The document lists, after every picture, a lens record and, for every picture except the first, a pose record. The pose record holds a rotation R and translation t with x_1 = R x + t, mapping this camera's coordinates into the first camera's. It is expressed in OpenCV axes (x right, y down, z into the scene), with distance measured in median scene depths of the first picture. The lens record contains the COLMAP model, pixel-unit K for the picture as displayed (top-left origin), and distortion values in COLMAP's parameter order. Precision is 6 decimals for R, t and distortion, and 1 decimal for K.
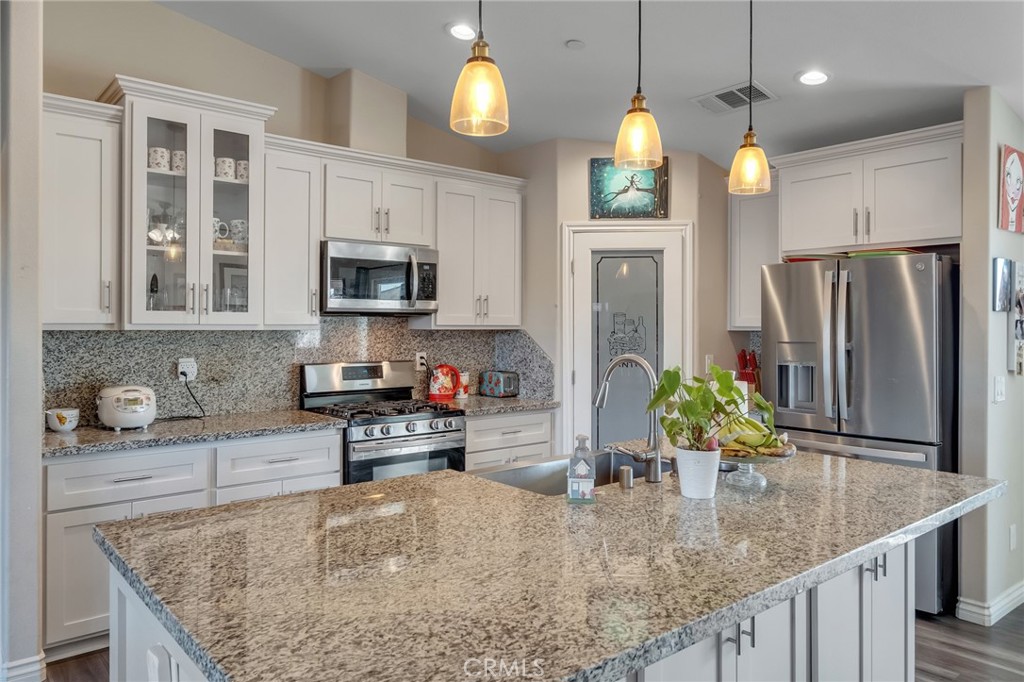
lens RADIAL K [[718.0, 0, 511.9], [0, 718.0, 324.0], [0, 0, 1]] dist [-0.001542, 0.000193]
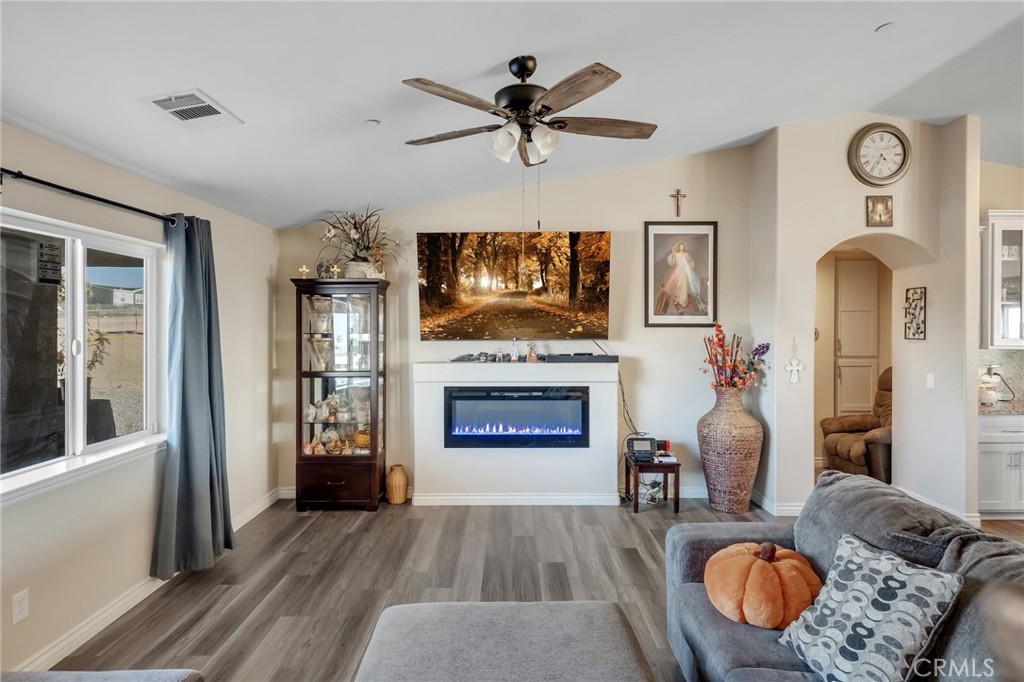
lens RADIAL K [[562.3, 0, 512.0], [0, 562.3, 341.0], [0, 0, 1]] dist [0.001470, 0.000312]
pose [[0.767735, 0.006754, -0.640732, -0.441106], [0.002067, 0.999913, 0.013017, -0.027565], [0.640764, -0.011319, 0.767654, -0.691265]]
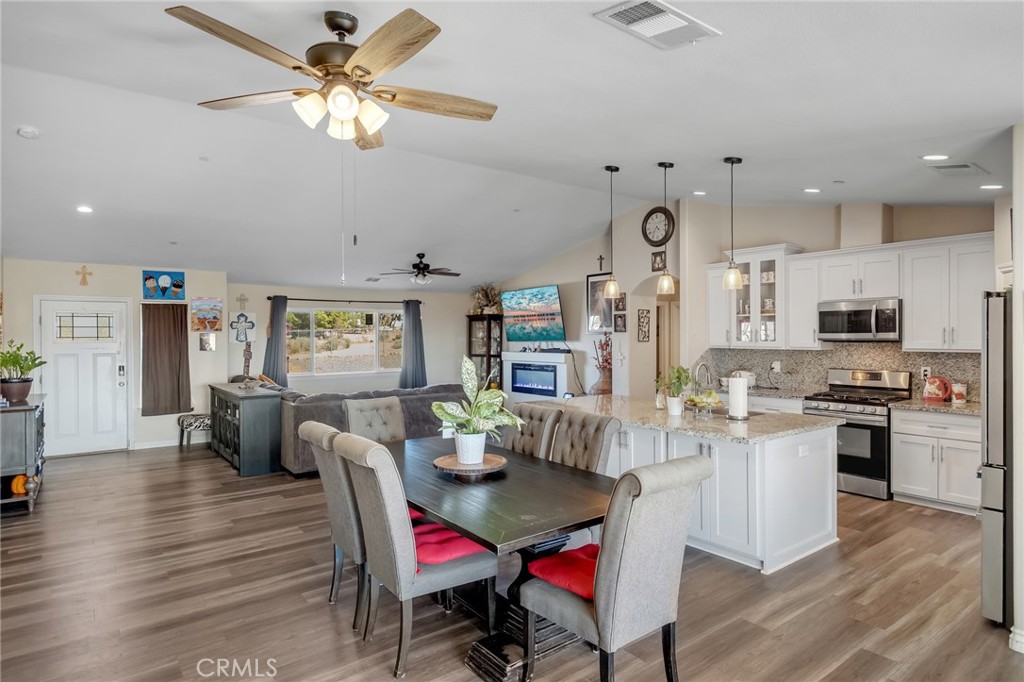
lens RADIAL K [[562.3, 0, 512.0], [0, 562.3, 341.0], [0, 0, 1]] dist [0.001470, 0.000312]
pose [[-0.054604, 0.004850, -0.998496, 1.210493], [0.005214, 0.999976, 0.004572, -0.026099], [0.998494, -0.004956, -0.054628, 0.262572]]
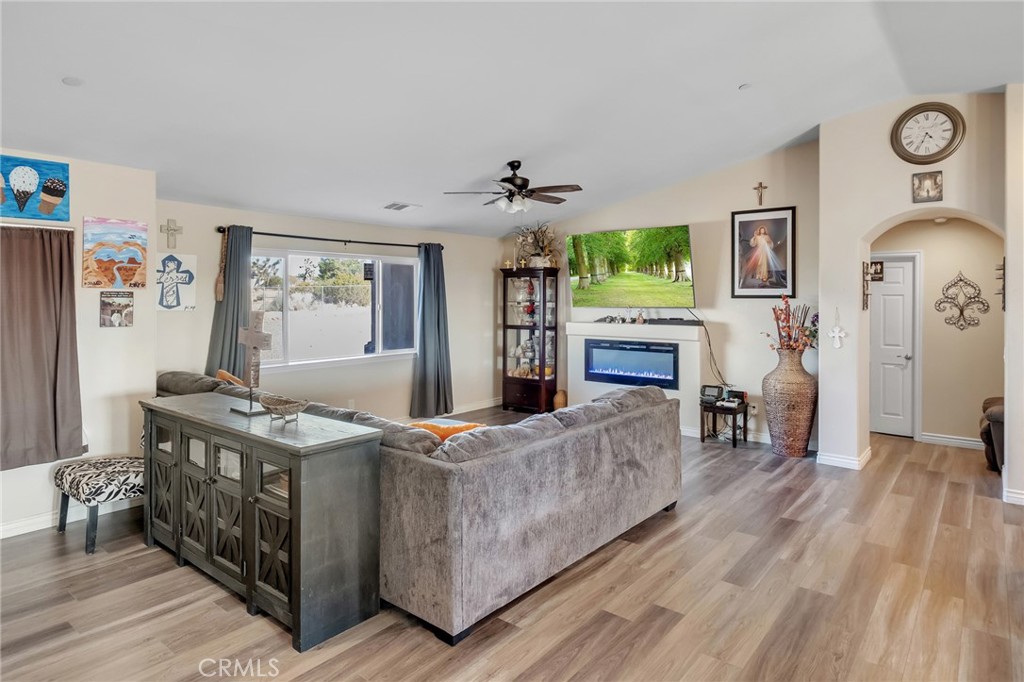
lens RADIAL K [[583.3, 0, 513.8], [0, 583.3, 300.8], [0, 0, 1]] dist [-0.004519, -0.000048]
pose [[0.187079, 0.001585, -0.982344, 0.417654], [-0.000729, 0.999999, 0.001474, -0.035711], [0.982345, 0.000440, 0.187080, -0.427421]]
